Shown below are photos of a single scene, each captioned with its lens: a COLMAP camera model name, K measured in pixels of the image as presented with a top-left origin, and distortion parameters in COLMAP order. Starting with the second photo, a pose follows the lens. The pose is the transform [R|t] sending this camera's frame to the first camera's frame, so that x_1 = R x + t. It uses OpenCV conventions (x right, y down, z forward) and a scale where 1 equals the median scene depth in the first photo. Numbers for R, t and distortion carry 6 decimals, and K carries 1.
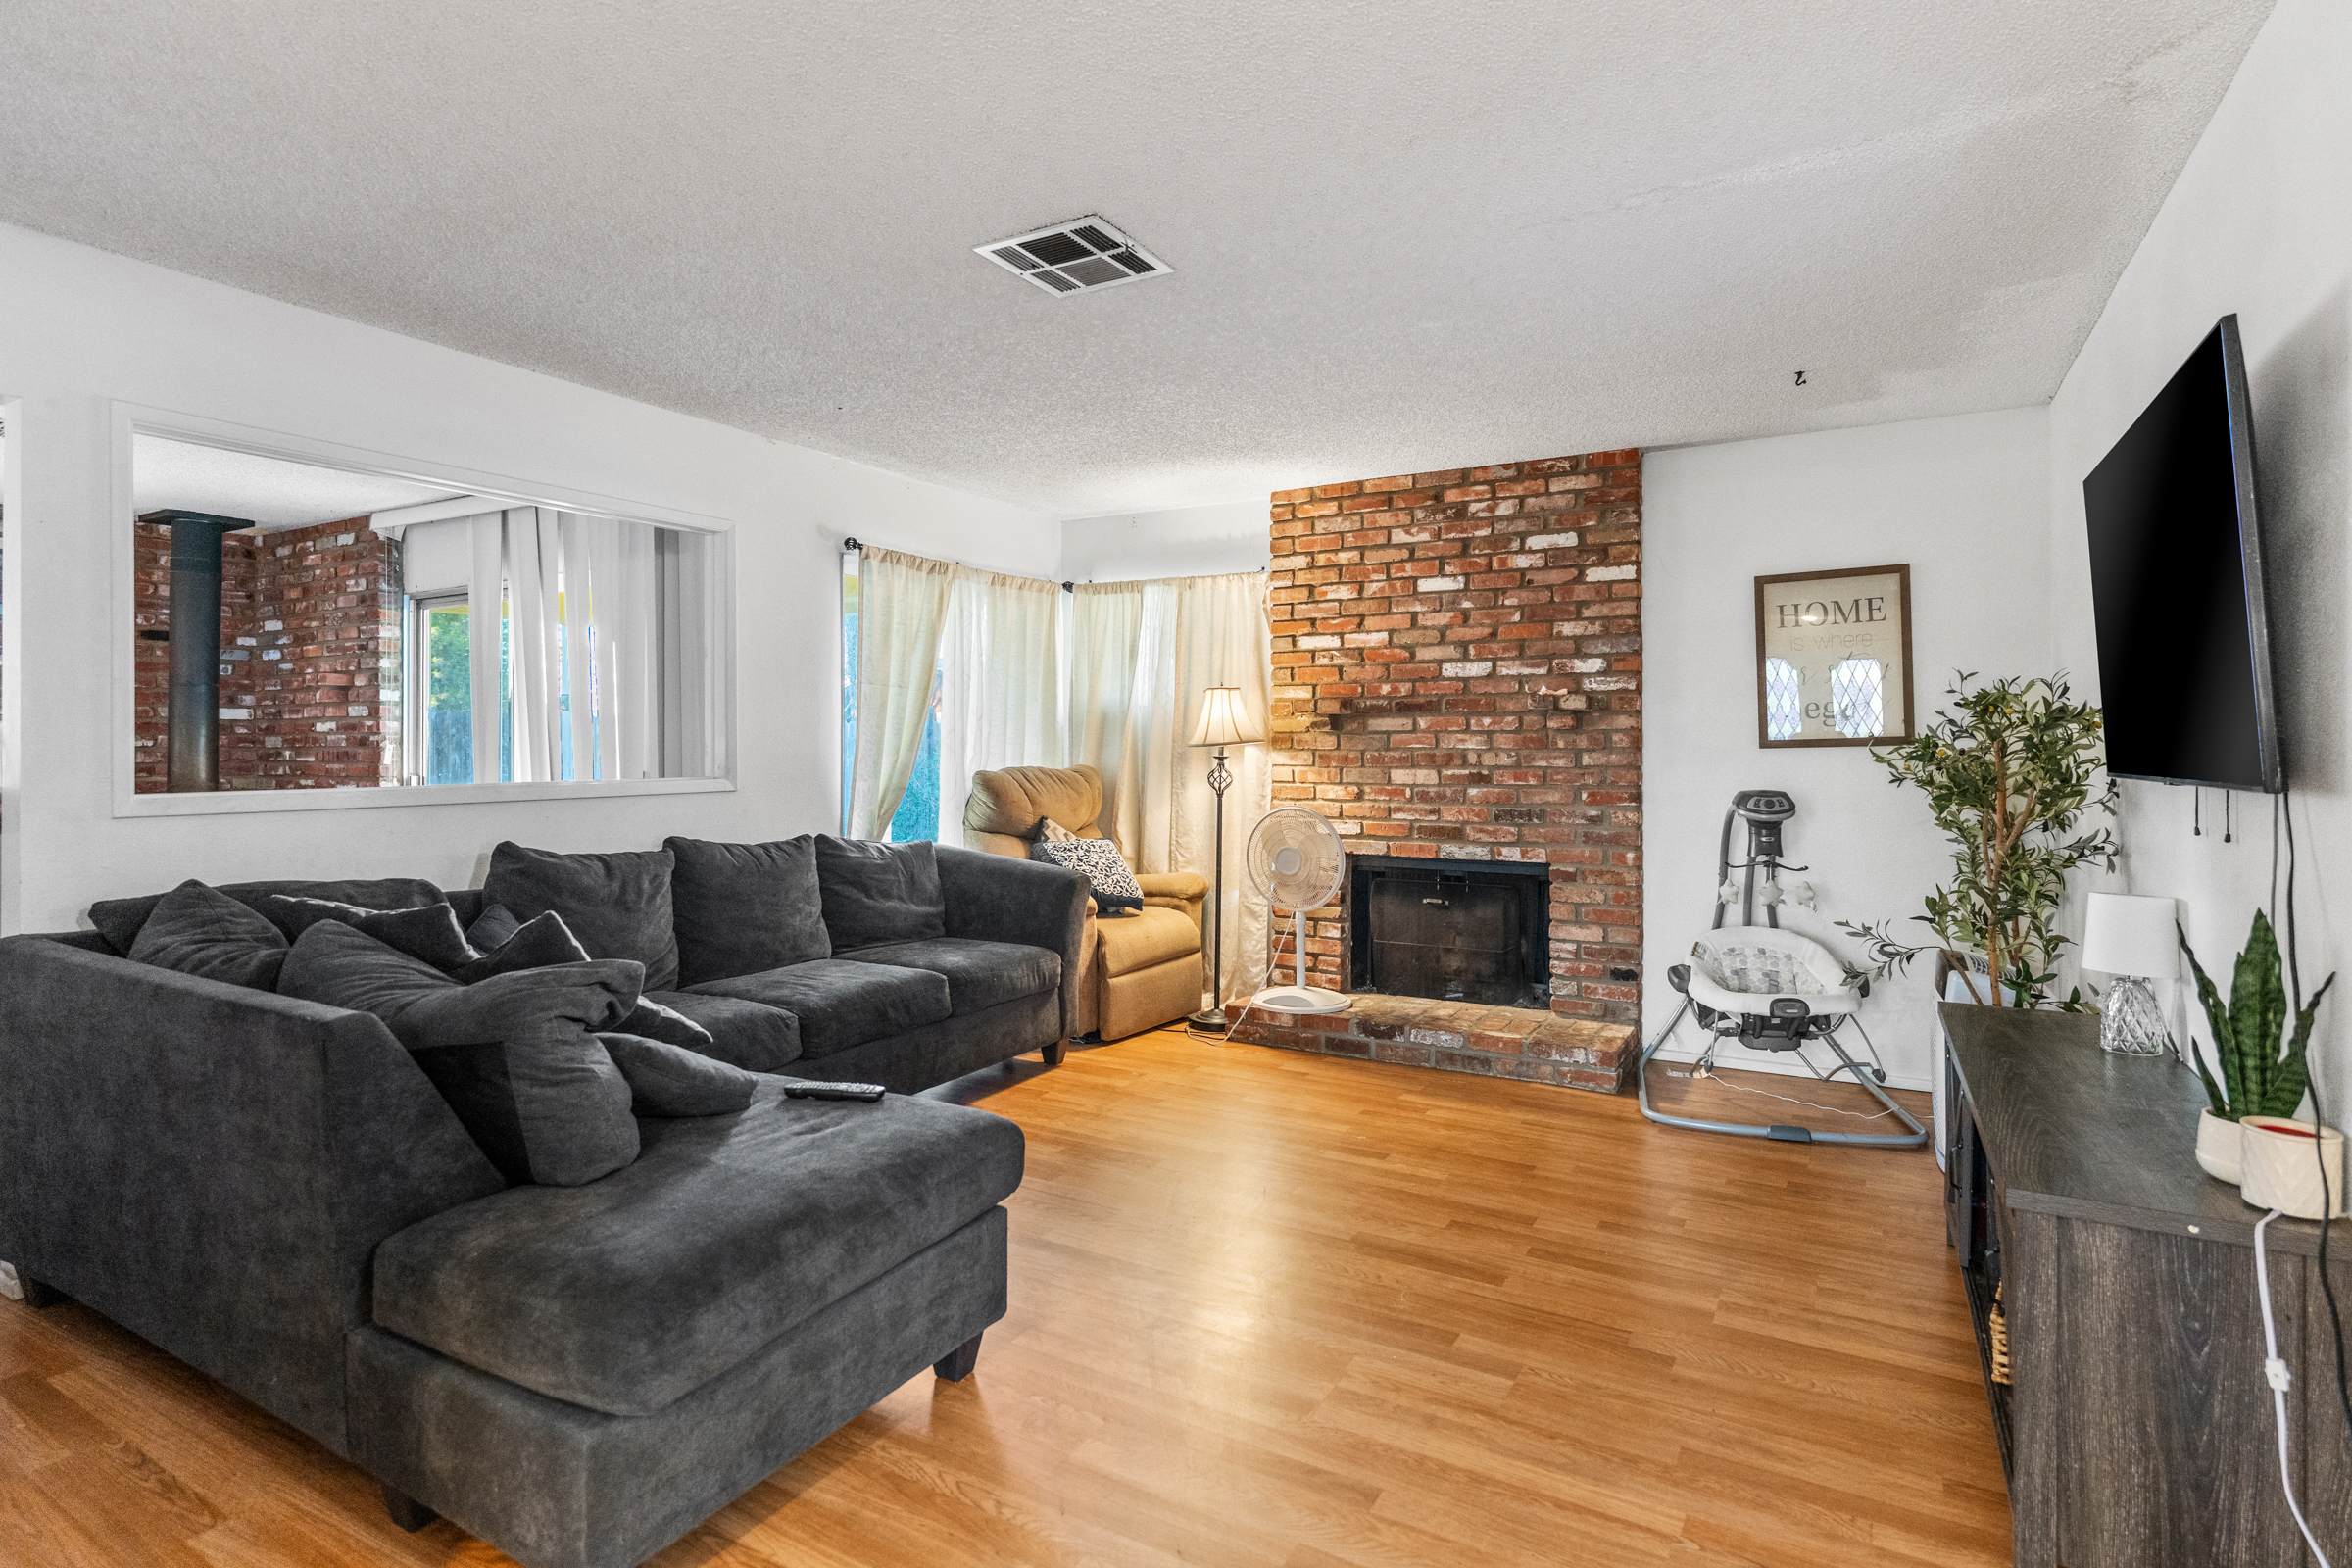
lens RADIAL K [[1153.0, 0, 1163.6], [0, 1153.0, 734.9], [0, 0, 1]] dist [-0.000278, -0.000457]
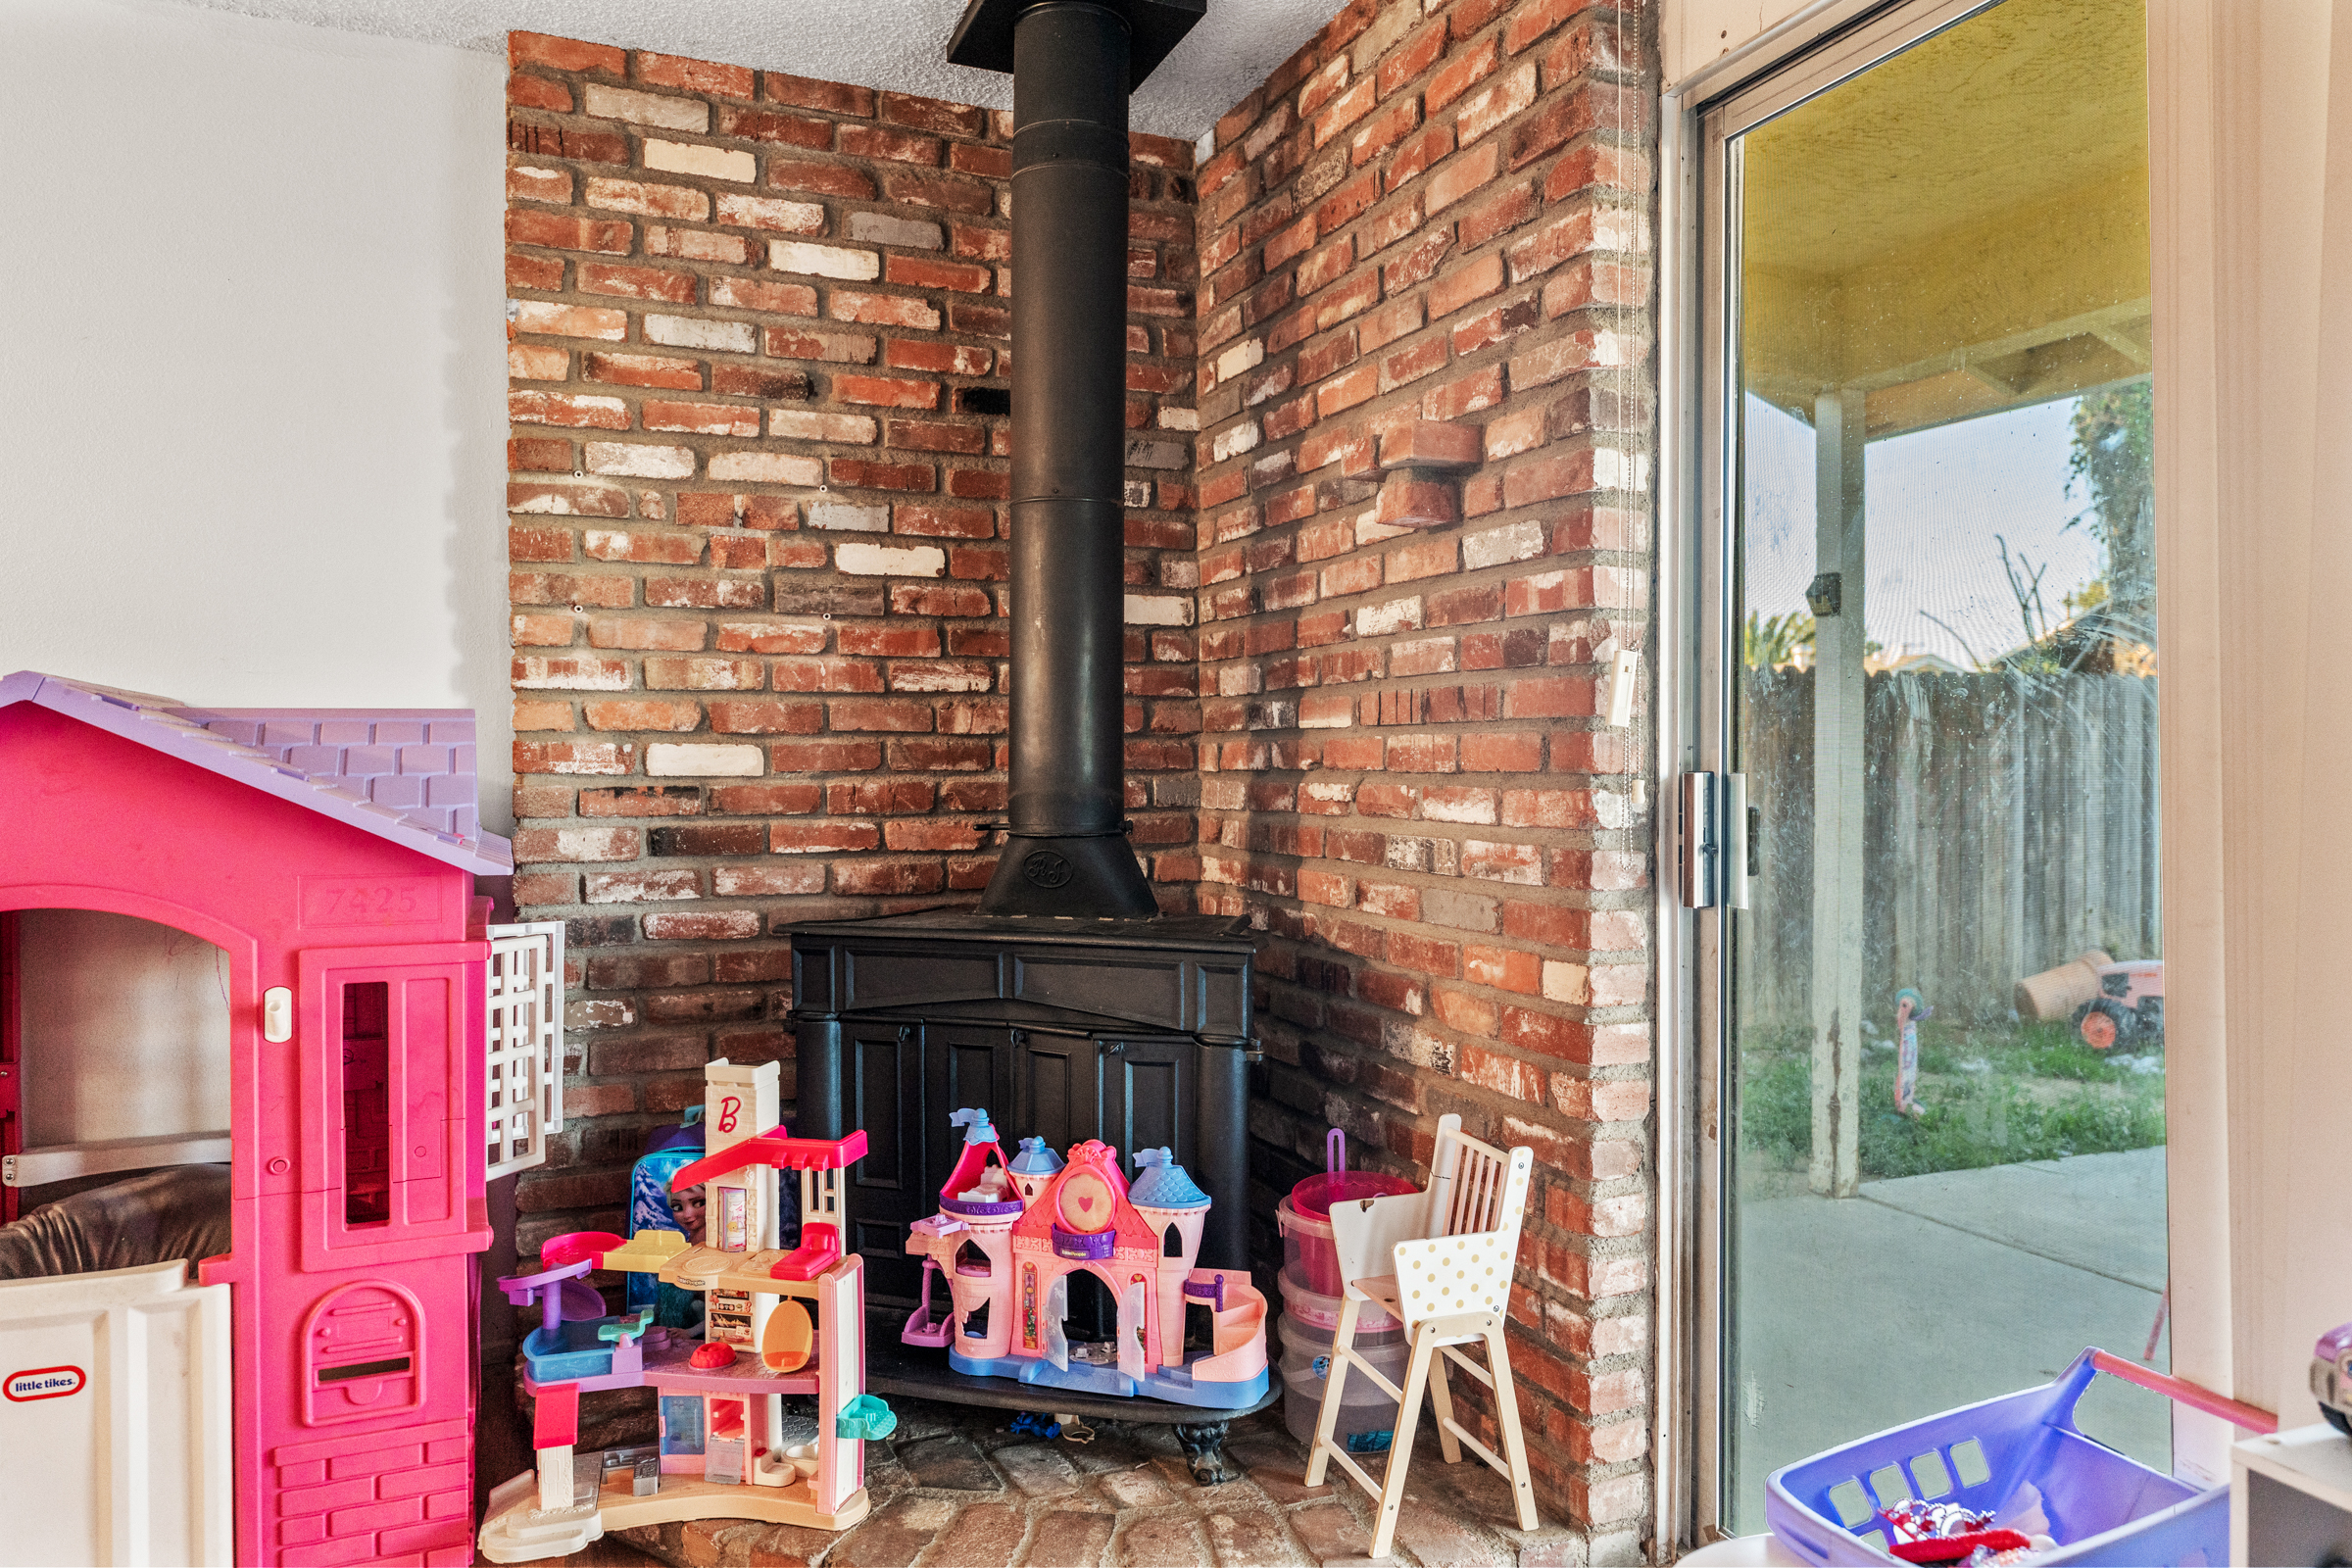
lens RADIAL K [[1561.6, 0, 1140.6], [0, 1561.6, 778.4], [0, 0, 1]] dist [0.006198, -0.006021]
pose [[0.786275, 0.003696, -0.617866, -0.512564], [0.006099, 0.999887, 0.013742, 0.030938], [0.617847, -0.014573, 0.786163, 0.617099]]
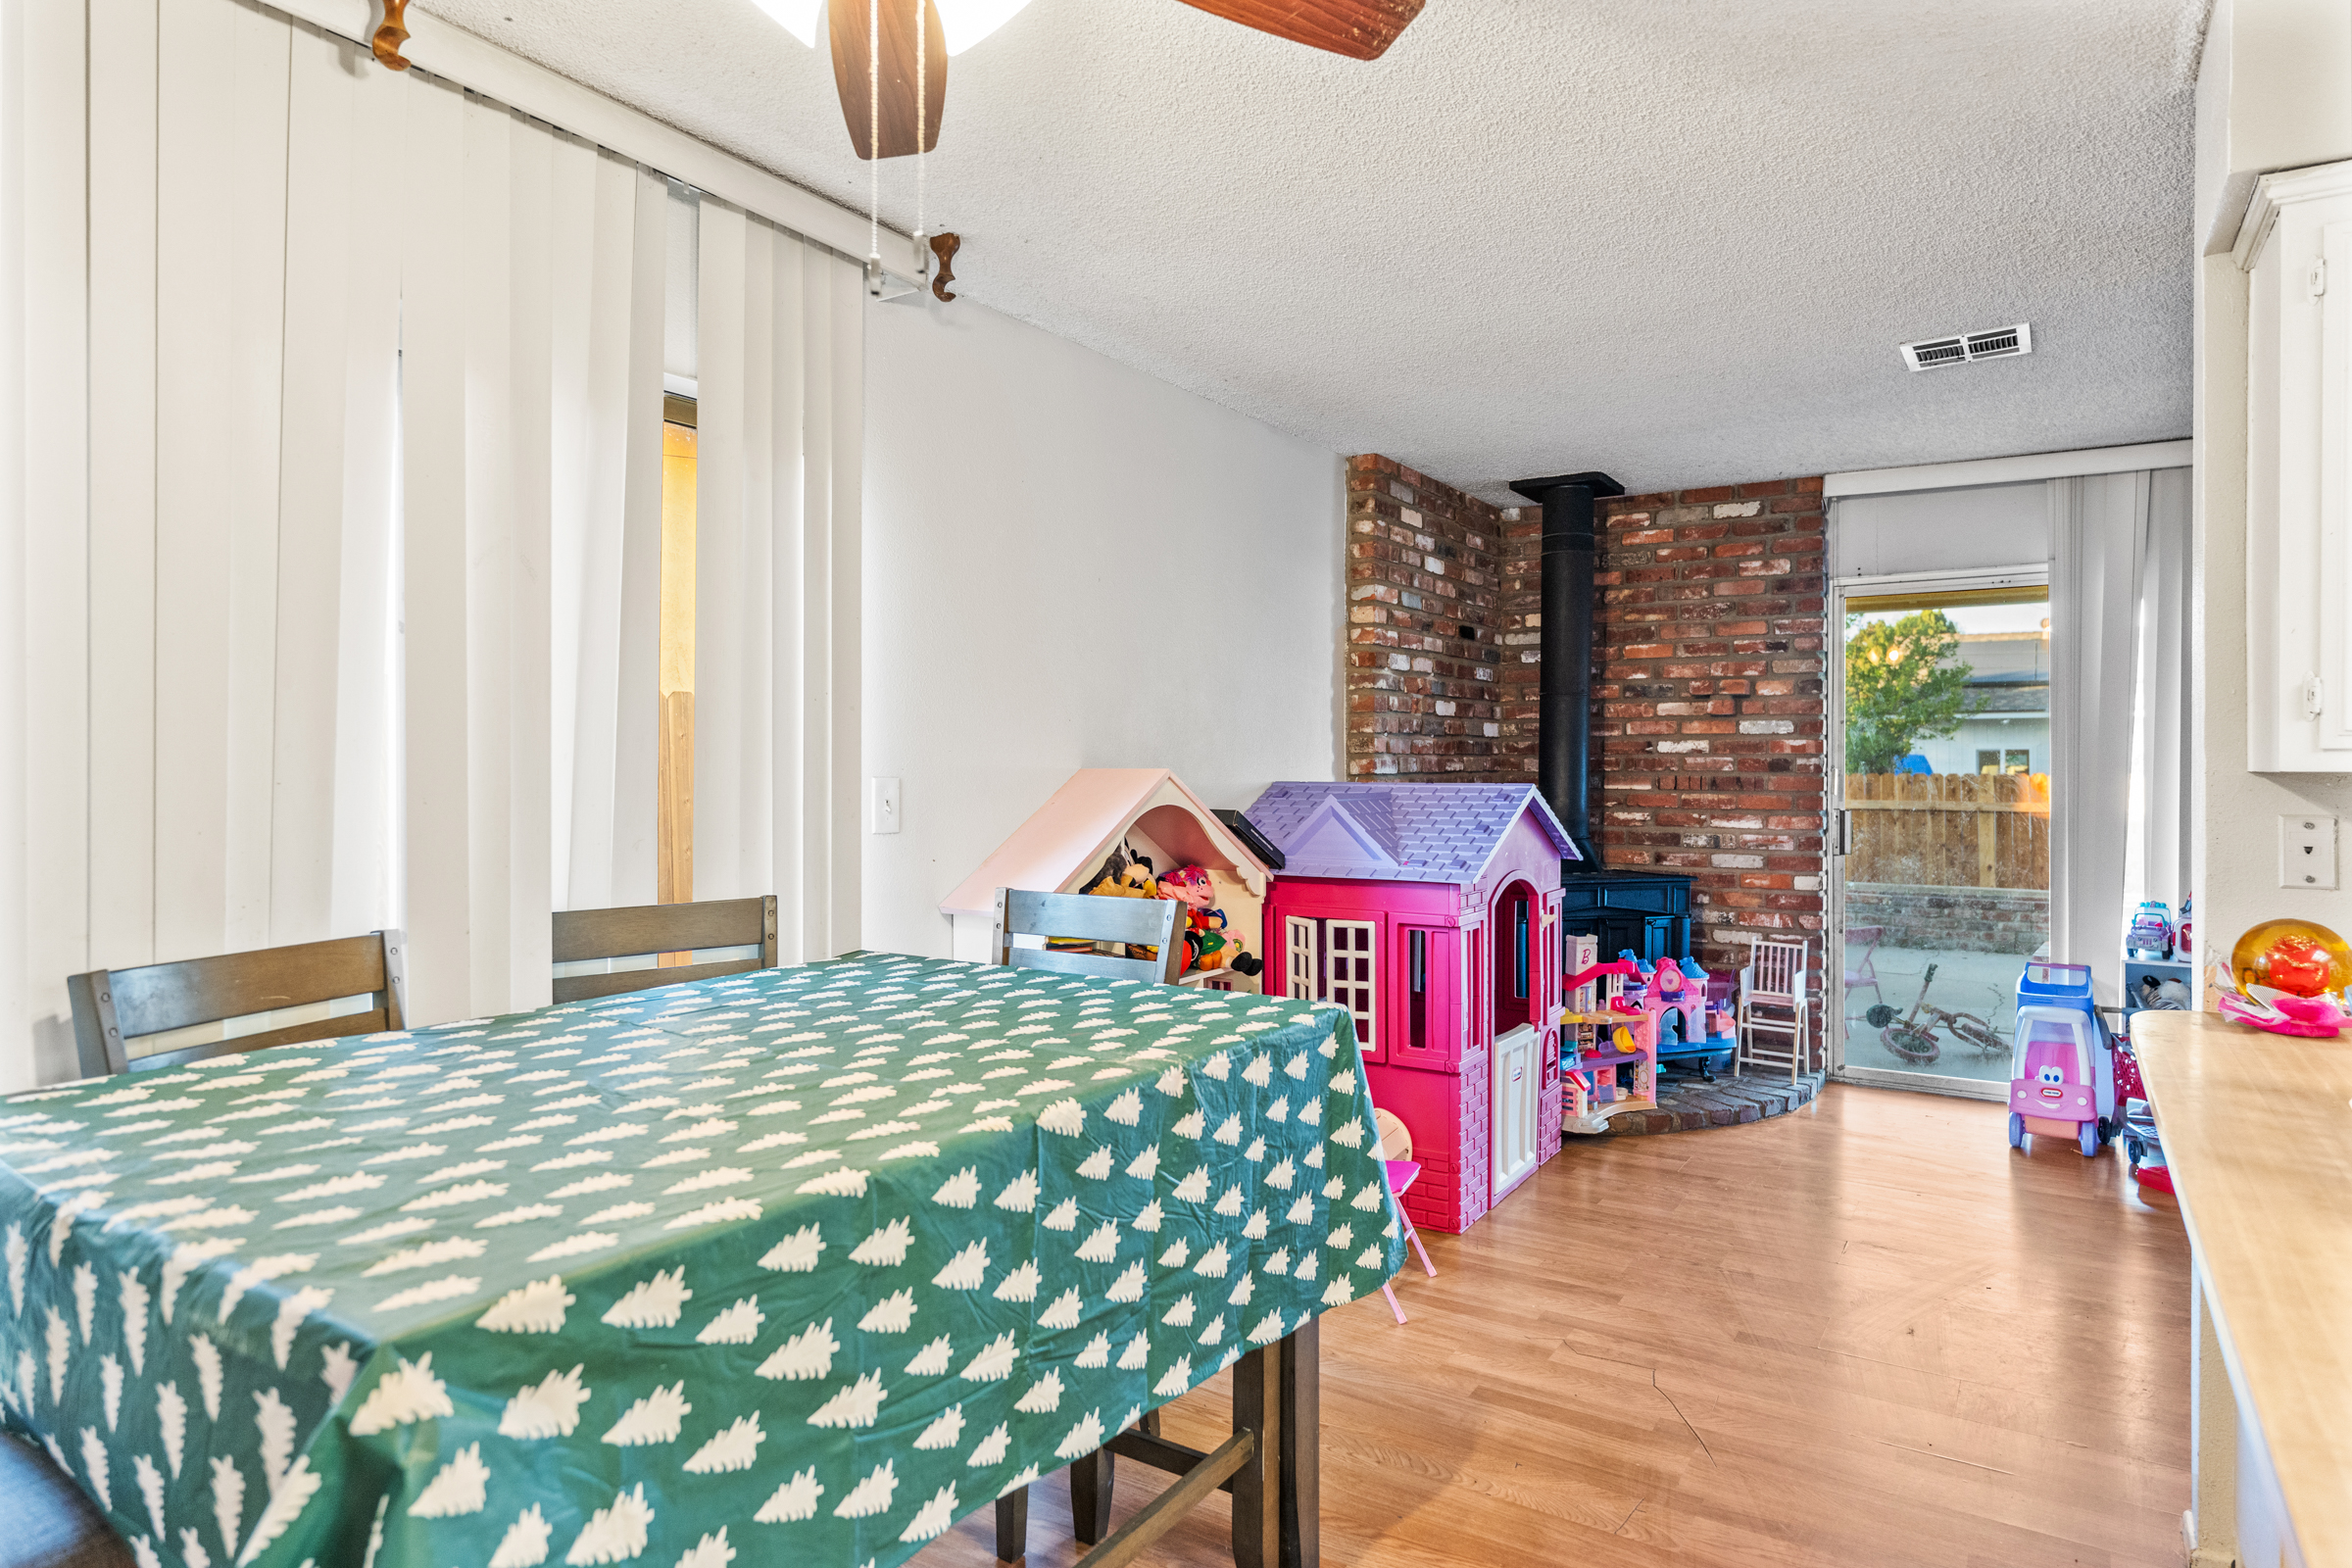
lens RADIAL K [[1358.4, 0, 1166.0], [0, 1358.4, 754.5], [0, 0, 1]] dist [0.025946, -0.000507]
pose [[0.998563, -0.003822, -0.053455, -1.029429], [0.003864, 0.999992, 0.000686, -0.003670], [0.053452, -0.000891, 0.998570, 0.038540]]
